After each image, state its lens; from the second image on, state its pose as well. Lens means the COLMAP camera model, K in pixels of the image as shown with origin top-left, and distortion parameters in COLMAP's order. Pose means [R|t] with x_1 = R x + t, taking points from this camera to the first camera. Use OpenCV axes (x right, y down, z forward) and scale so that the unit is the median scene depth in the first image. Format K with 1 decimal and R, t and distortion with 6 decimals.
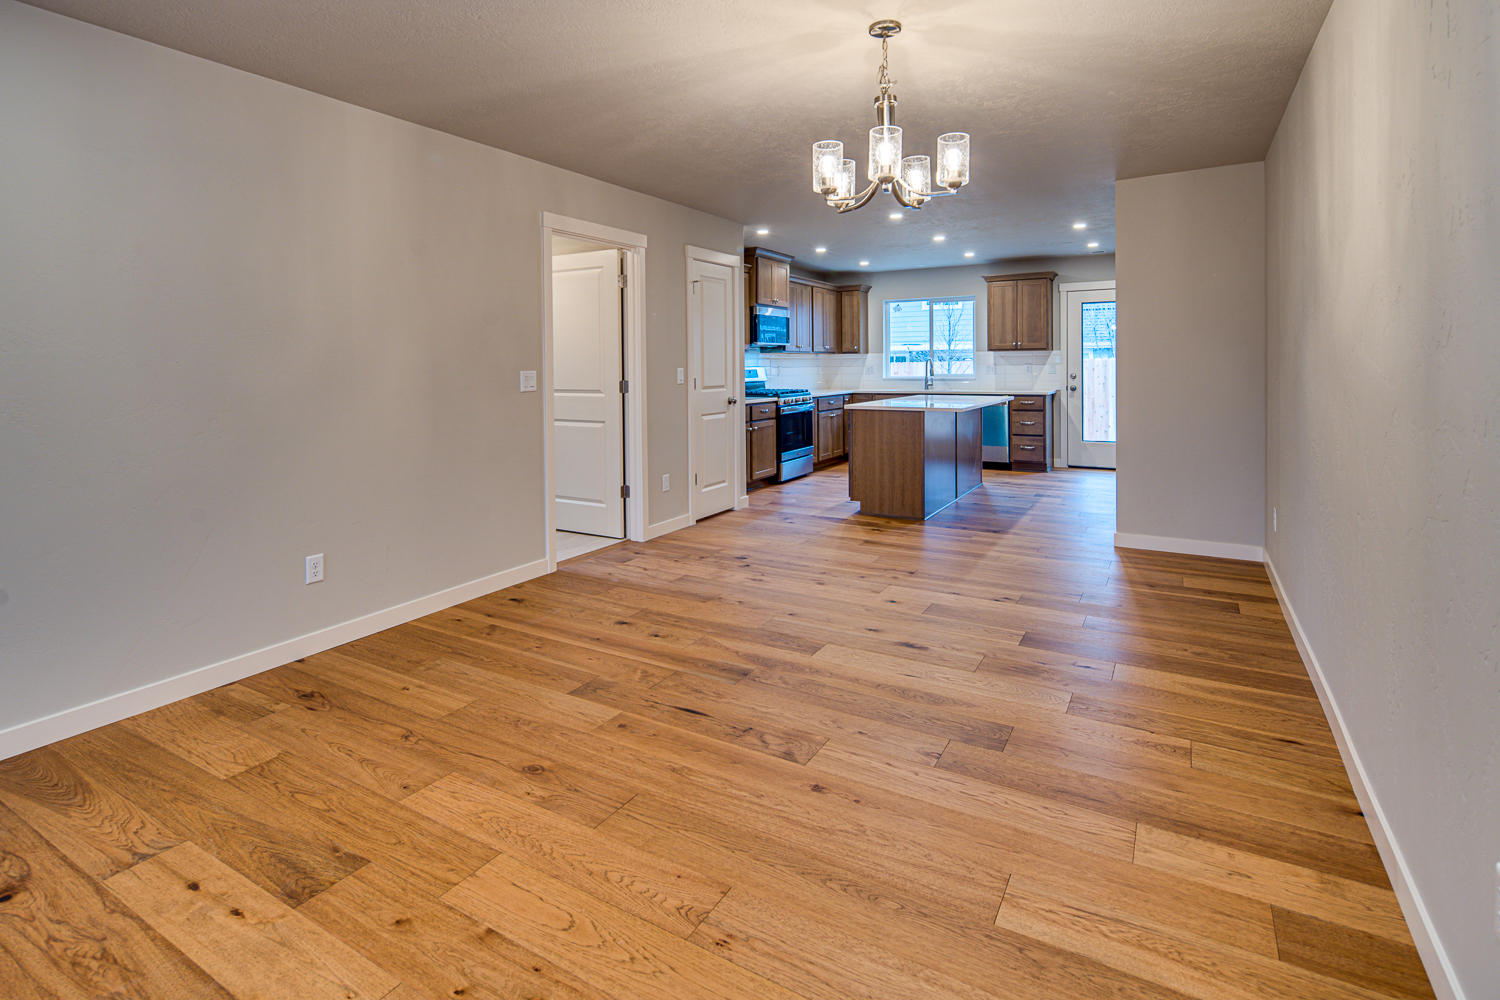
lens RADIAL K [[727.3, 0, 738.5], [0, 727.3, 374.5], [0, 0, 1]] dist [-0.001463, -0.000172]
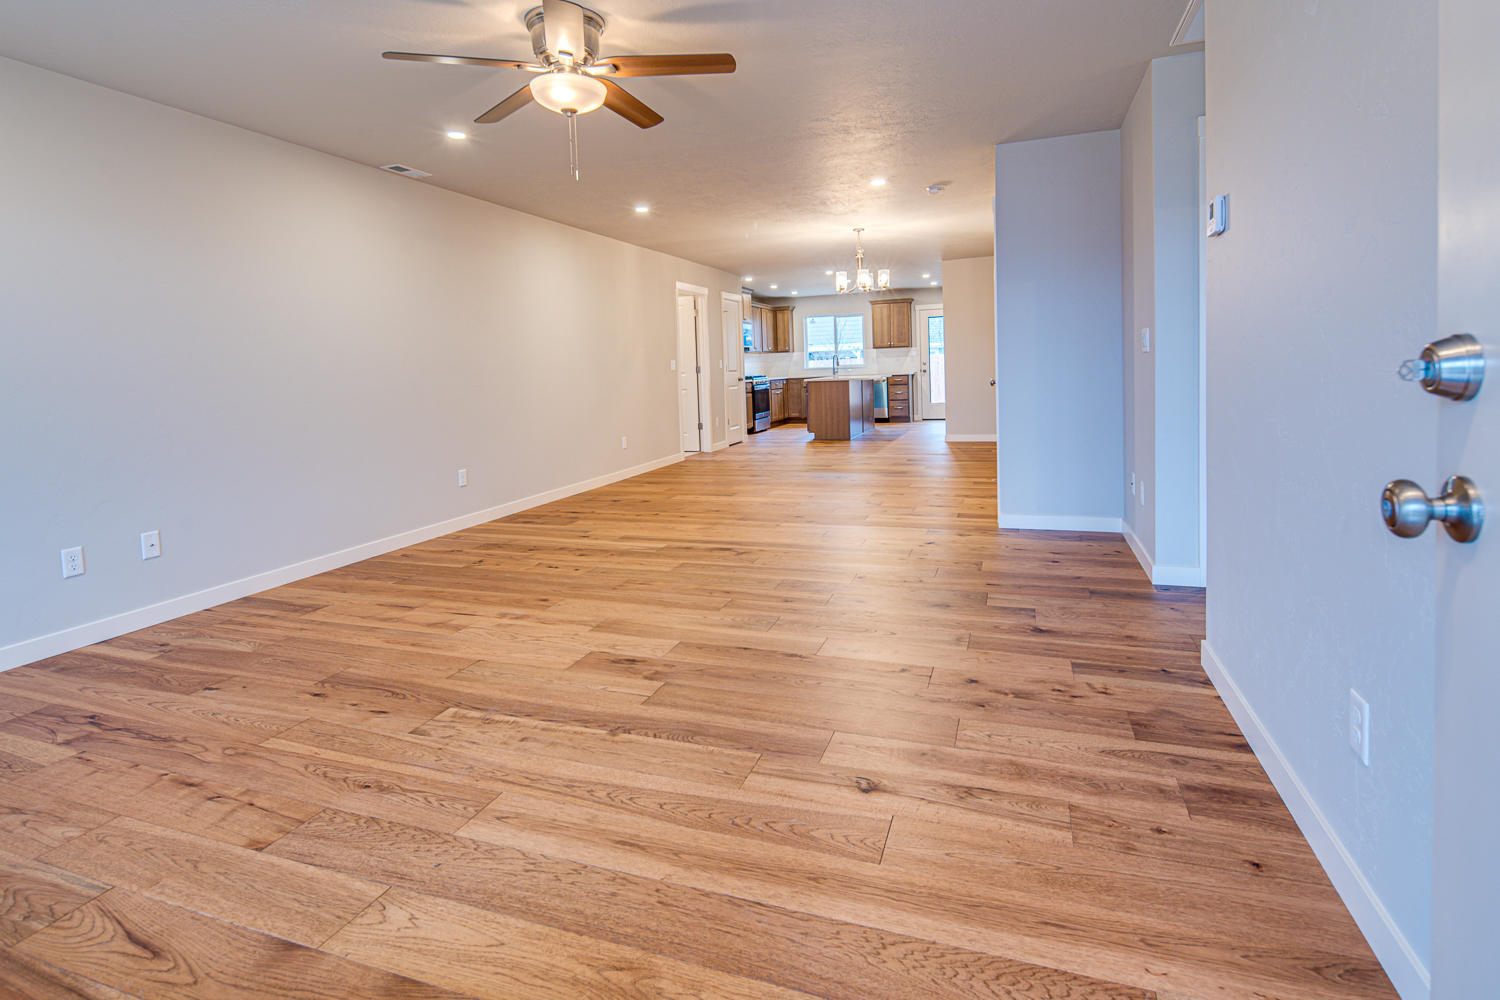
lens RADIAL K [[740.3, 0, 744.9], [0, 740.3, 401.4], [0, 0, 1]] dist [0.000546, -0.000020]
pose [[0.980975, -0.033906, 0.191153, -0.239915], [0.028807, 0.999153, 0.029396, 0.026863], [-0.191987, -0.023330, 0.981120, -0.521598]]
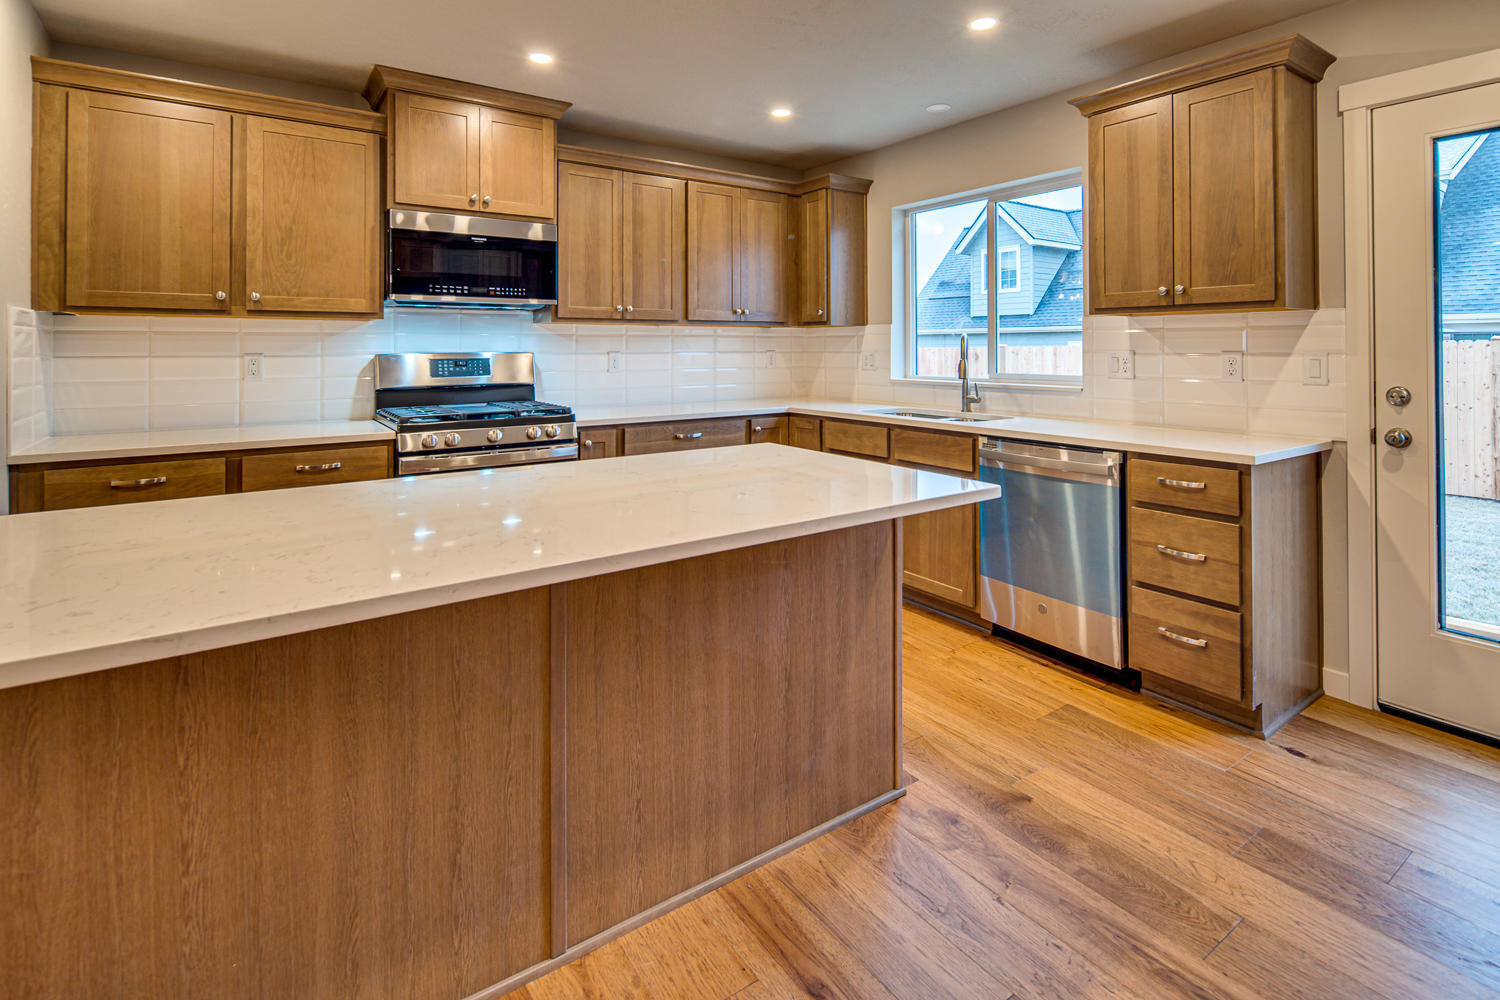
lens RADIAL K [[721.7, 0, 743.7], [0, 721.7, 347.3], [0, 0, 1]] dist [0.000838, -0.000099]
pose [[0.910349, 0.006266, -0.413795, 0.339843], [-0.011013, 0.999898, -0.009088, -0.011553], [0.413695, 0.012831, 0.910325, 0.627995]]
